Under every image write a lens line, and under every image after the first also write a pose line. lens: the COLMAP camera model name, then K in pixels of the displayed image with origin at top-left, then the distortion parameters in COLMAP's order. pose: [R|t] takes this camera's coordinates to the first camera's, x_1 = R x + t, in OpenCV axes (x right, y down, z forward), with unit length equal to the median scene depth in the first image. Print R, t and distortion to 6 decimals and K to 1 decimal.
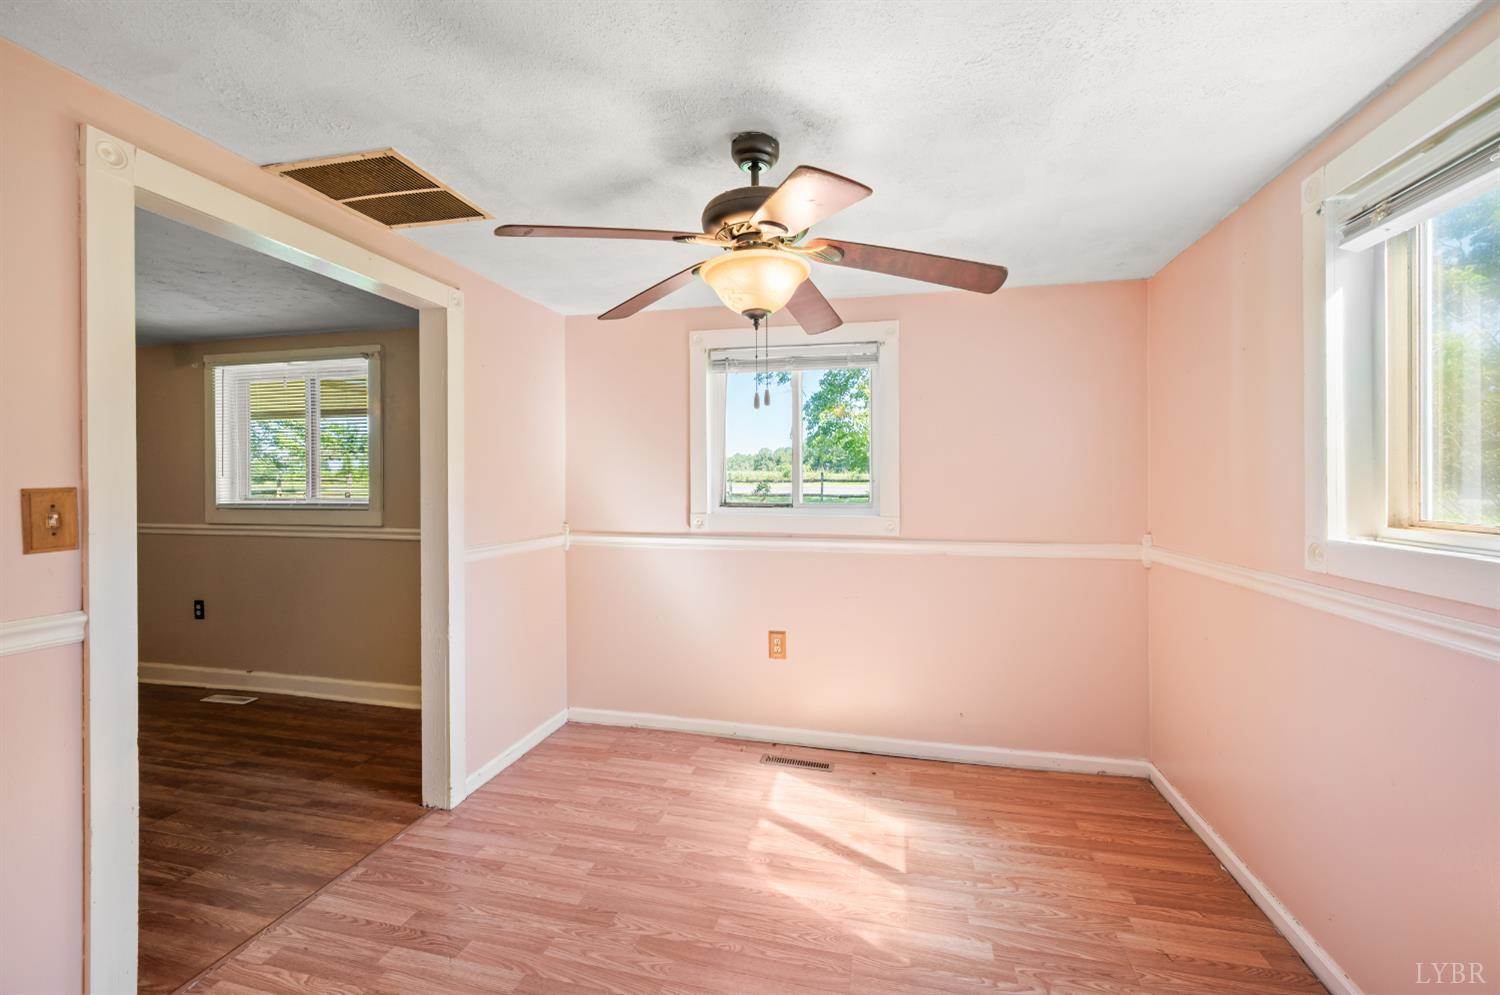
lens RADIAL K [[603.7, 0, 753.3], [0, 603.7, 482.1], [0, 0, 1]] dist [-0.003847, -0.000272]
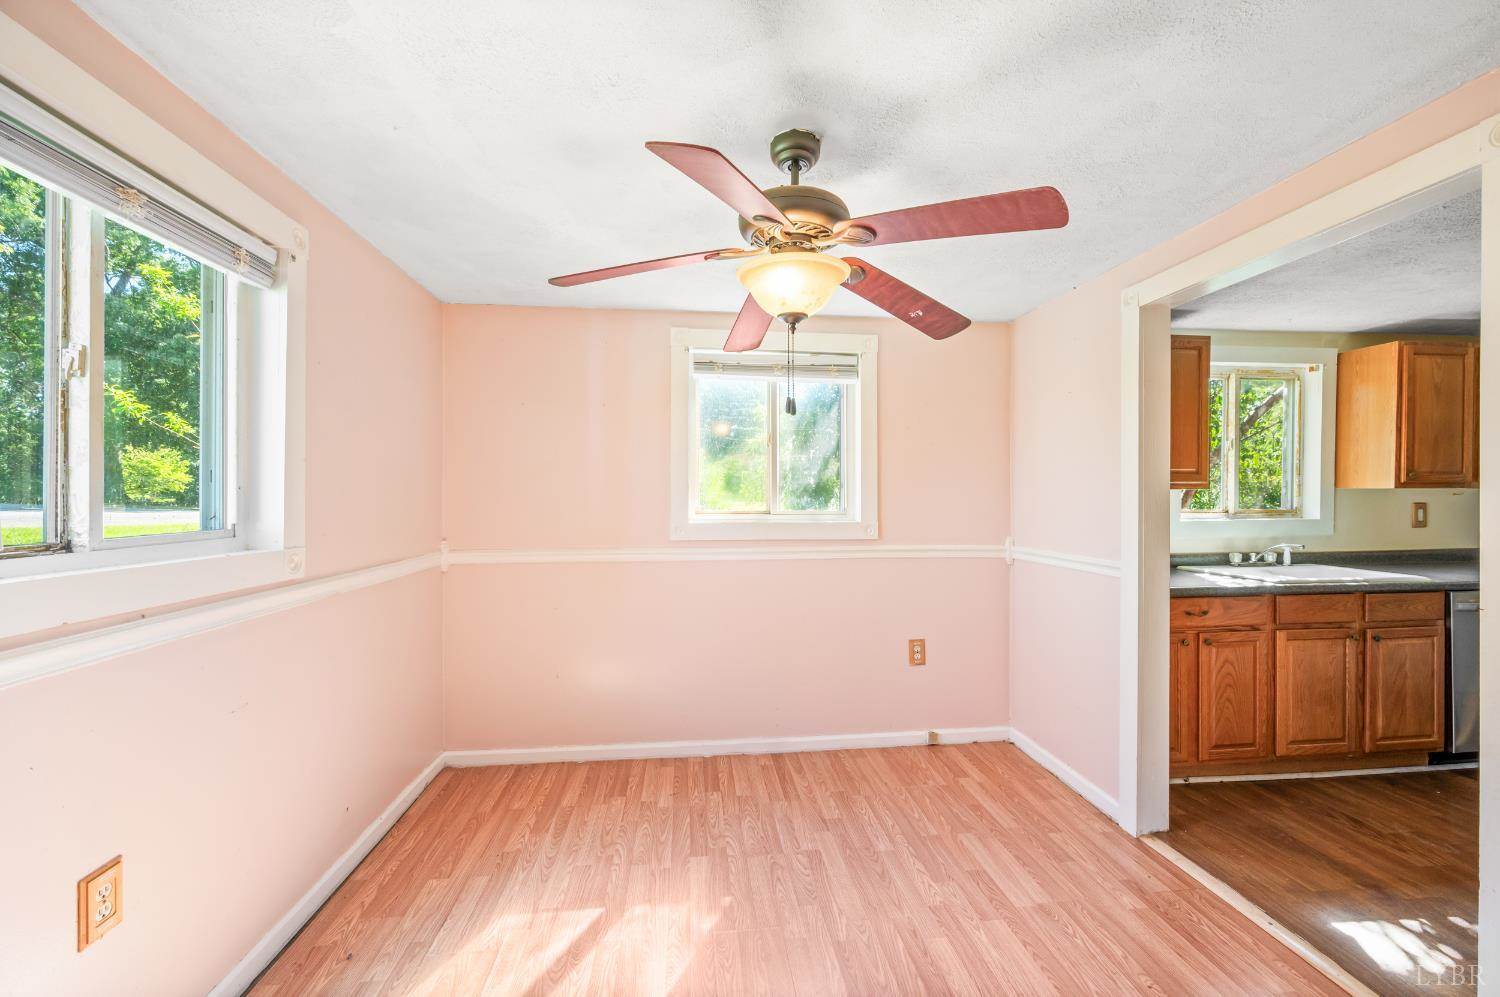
lens RADIAL K [[603.7, 0, 746.2], [0, 603.7, 496.2], [0, 0, 1]] dist [-0.003847, -0.000272]
pose [[-0.325935, -0.005693, 0.945375, -0.625530], [-0.000535, 0.999983, 0.005837, 0.000259], [-0.945392, 0.001397, -0.325933, 0.972738]]
